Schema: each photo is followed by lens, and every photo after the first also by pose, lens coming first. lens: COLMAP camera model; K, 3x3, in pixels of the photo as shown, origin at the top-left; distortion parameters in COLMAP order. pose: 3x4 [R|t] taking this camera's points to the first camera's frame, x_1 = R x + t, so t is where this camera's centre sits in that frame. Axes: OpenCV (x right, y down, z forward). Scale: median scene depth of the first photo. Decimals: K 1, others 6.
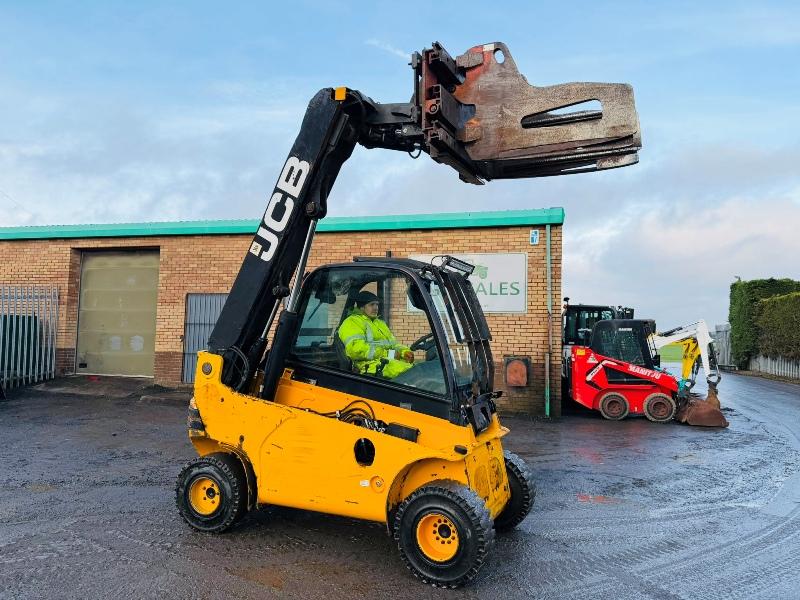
lens RADIAL K [[591.8, 0, 402.5], [0, 591.8, 301.0], [0, 0, 1]] dist [0.079683, -0.150824]
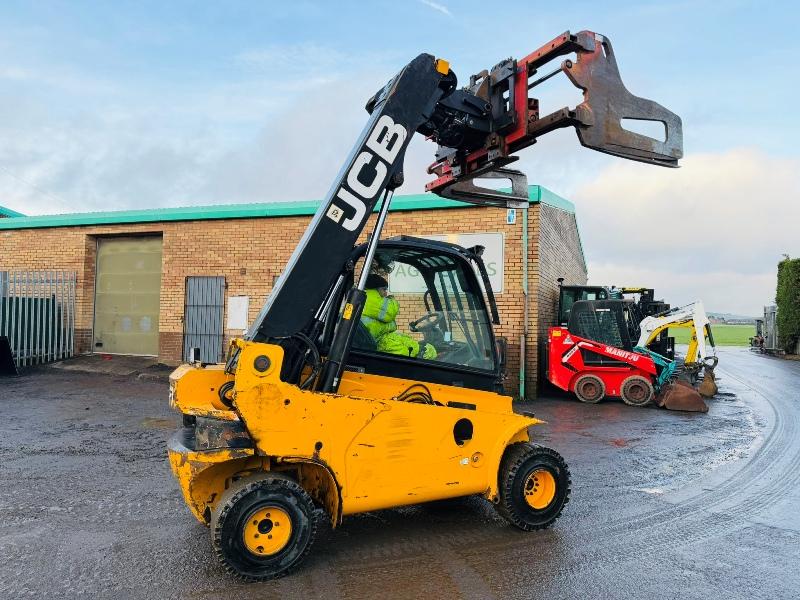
lens RADIAL K [[591.4, 0, 400.0], [0, 591.4, 300.0], [0, 0, 1]] dist [0.057635, -0.073915]
pose [[0.993852, -0.003170, -0.110669, 0.152011], [0.006205, 0.999614, 0.027090, 0.003128], [0.110540, -0.027610, 0.993488, 0.004419]]
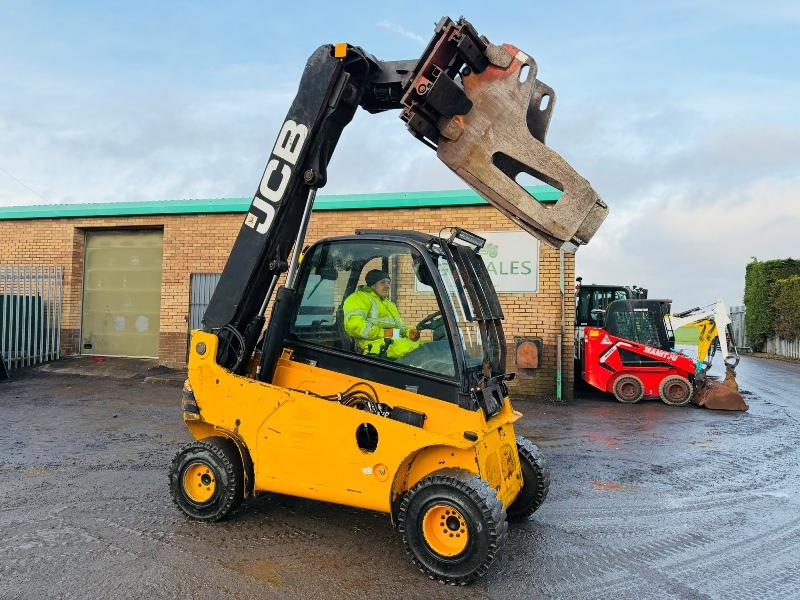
lens RADIAL K [[589.9, 0, 400.0], [0, 589.9, 300.0], [0, 0, 1]] dist [0.081979, -0.148875]
pose [[0.999816, 0.000389, -0.019196, 0.002114], [0.000150, 0.999607, 0.028037, 0.004680], [0.019200, -0.028035, 0.999423, 0.030635]]
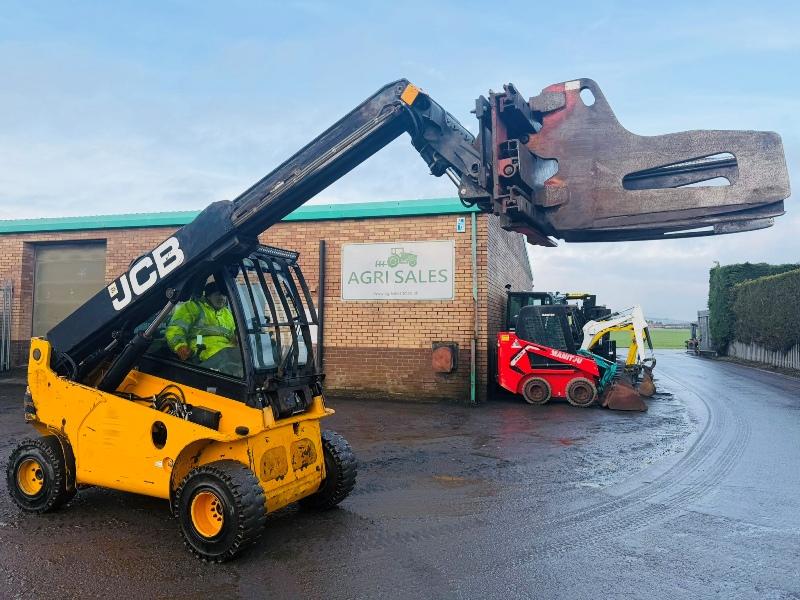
lens RADIAL K [[590.8, 0, 402.5], [0, 590.8, 293.6], [0, 0, 1]] dist [0.086650, -0.134318]
pose [[0.999662, -0.012259, -0.022927, 0.149038], [0.012362, 0.999914, 0.004354, 0.004190], [0.022872, -0.004636, 0.999728, -0.010549]]
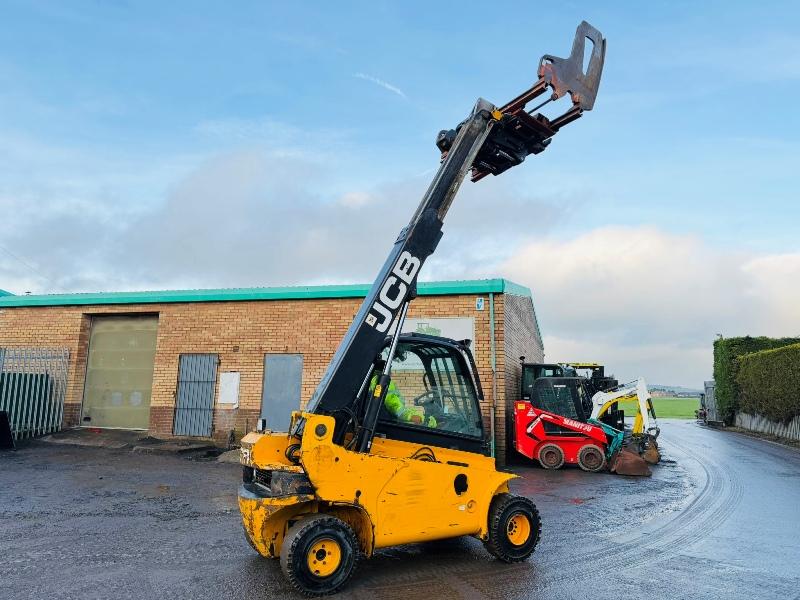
lens RADIAL K [[590.8, 0, 402.5], [0, 590.8, 293.6], [0, 0, 1]] dist [0.086650, -0.134318]
pose [[0.999325, -0.005434, -0.036328, 0.118653], [0.001651, 0.994643, -0.103359, -0.010201], [0.036695, 0.103230, 0.993980, -0.138954]]
